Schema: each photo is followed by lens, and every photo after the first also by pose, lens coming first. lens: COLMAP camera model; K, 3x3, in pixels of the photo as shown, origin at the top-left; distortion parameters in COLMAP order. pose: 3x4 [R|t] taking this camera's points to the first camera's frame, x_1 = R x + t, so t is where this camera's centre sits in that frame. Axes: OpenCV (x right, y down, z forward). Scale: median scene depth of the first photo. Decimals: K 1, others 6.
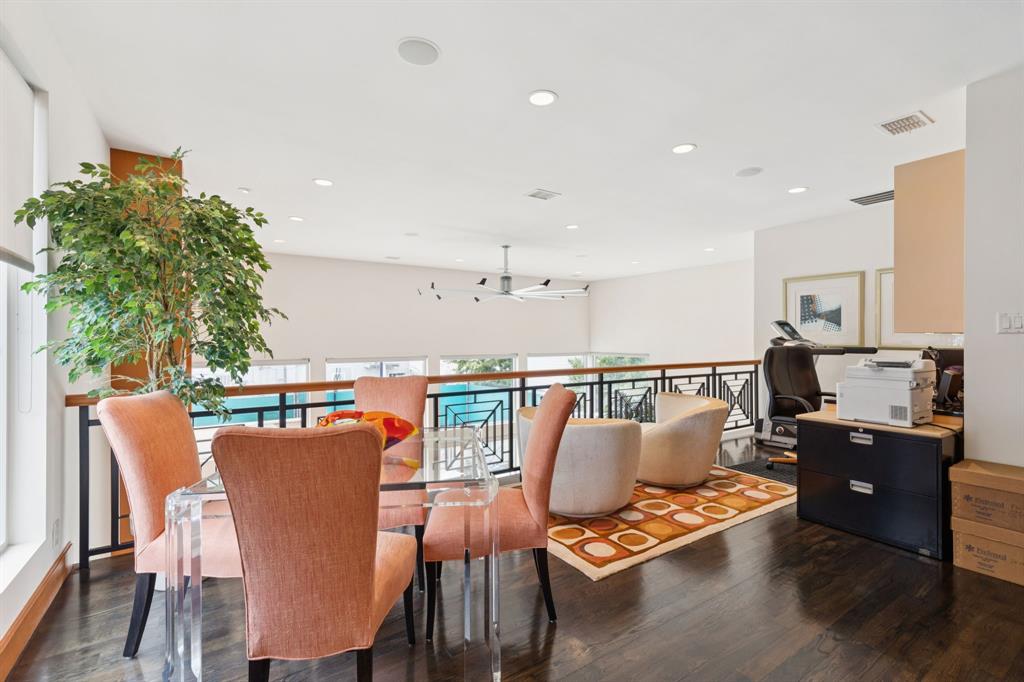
lens RADIAL K [[461.1, 0, 514.1], [0, 461.1, 334.2], [0, 0, 1]] dist [0.000404, -0.000425]
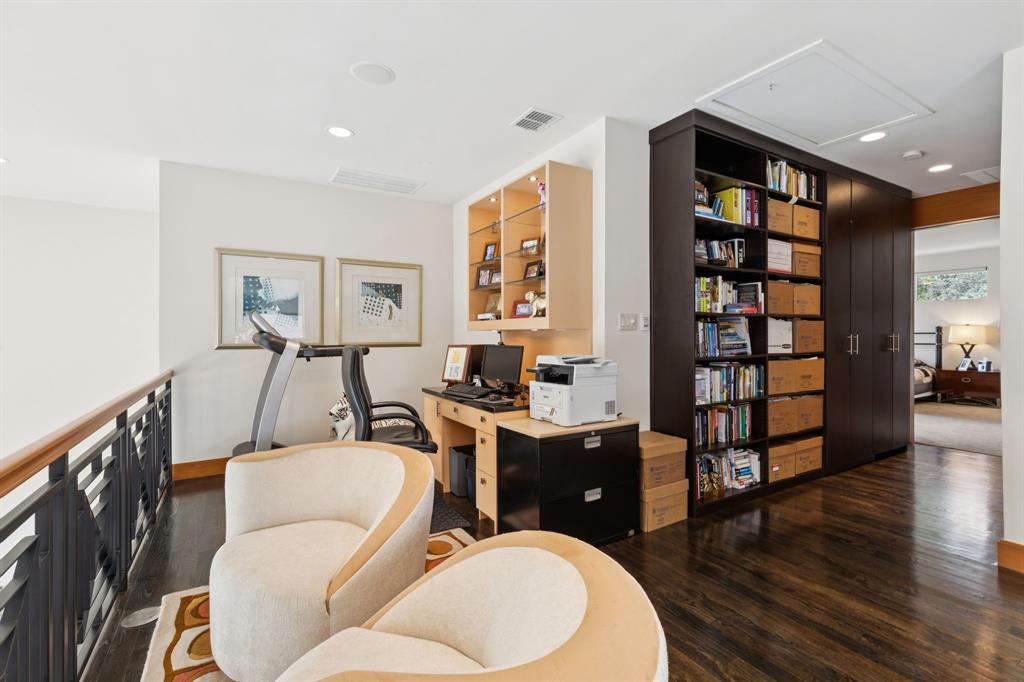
lens RADIAL K [[461.1, 0, 514.1], [0, 461.1, 334.2], [0, 0, 1]] dist [0.000404, -0.000425]
pose [[0.034543, -0.002442, 0.999400, -0.122755], [-0.004913, 0.999985, 0.002613, 0.005589], [-0.999391, -0.005001, 0.034531, 0.794820]]
